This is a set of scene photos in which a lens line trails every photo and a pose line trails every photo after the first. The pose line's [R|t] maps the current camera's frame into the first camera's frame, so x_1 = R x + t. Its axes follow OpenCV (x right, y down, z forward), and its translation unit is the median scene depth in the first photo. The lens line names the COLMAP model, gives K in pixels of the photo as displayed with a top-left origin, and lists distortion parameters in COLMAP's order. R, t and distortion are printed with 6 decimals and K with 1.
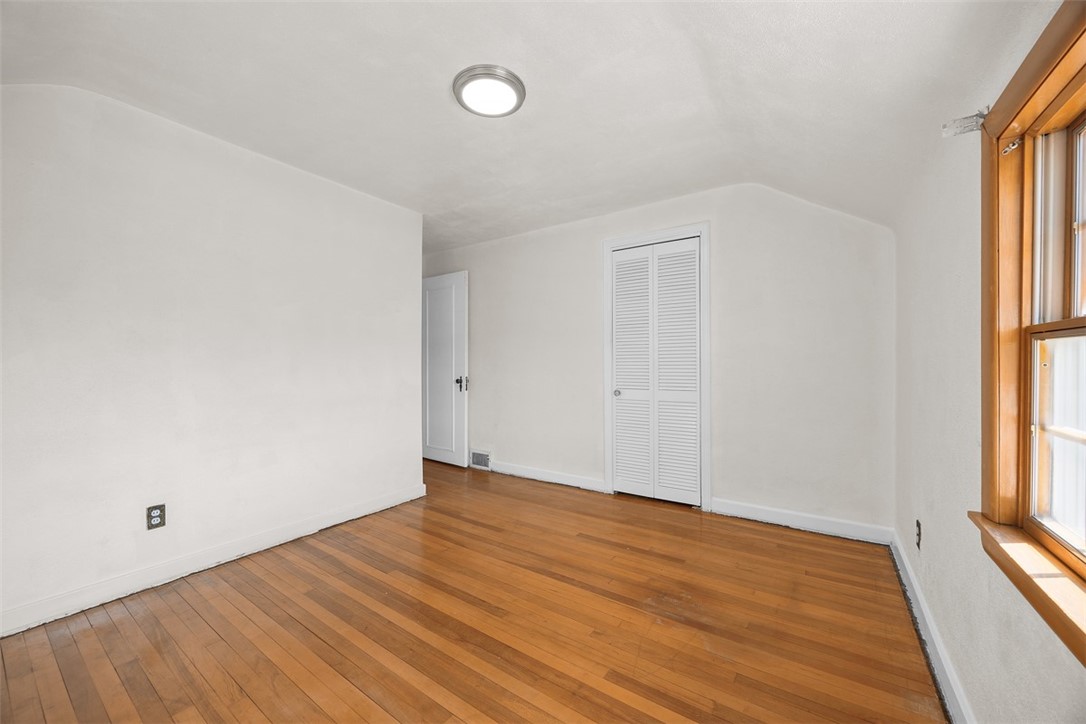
lens RADIAL K [[416.4, 0, 539.6], [0, 416.4, 360.6], [0, 0, 1]] dist [-0.007556, -0.000082]
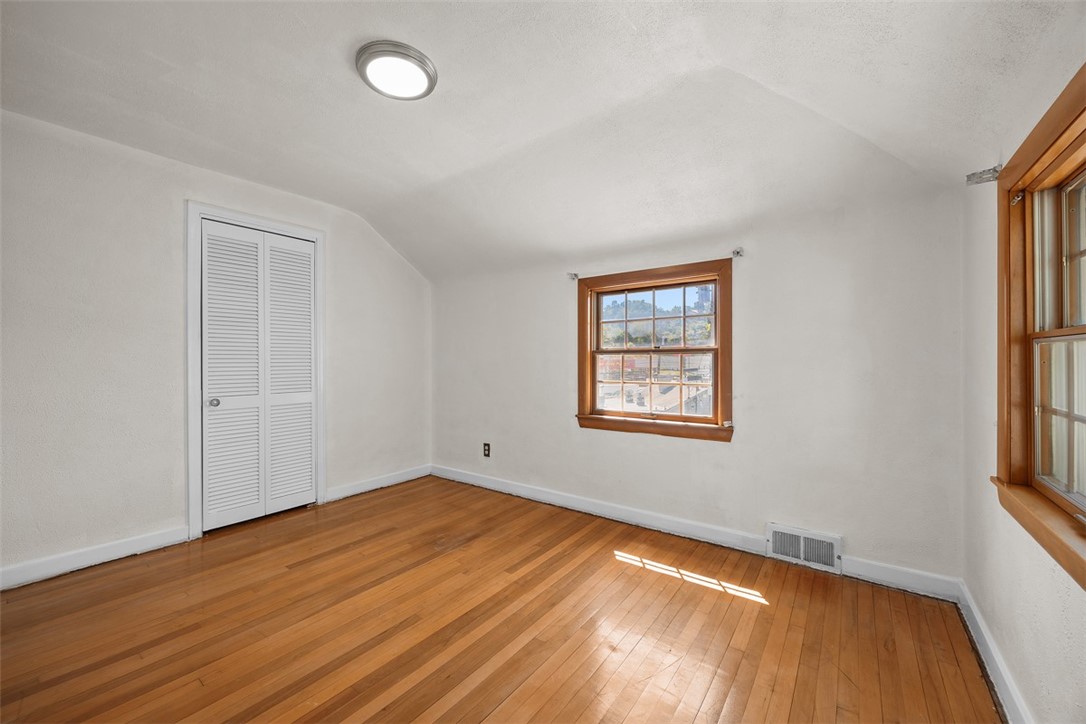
lens RADIAL K [[416.4, 0, 541.8], [0, 416.4, 363.6], [0, 0, 1]] dist [-0.007556, -0.000082]
pose [[0.031599, -0.000728, 0.999500, -0.733729], [-0.000504, 1.000000, 0.000744, 0.003724], [-0.999501, -0.000528, 0.031598, 0.462358]]
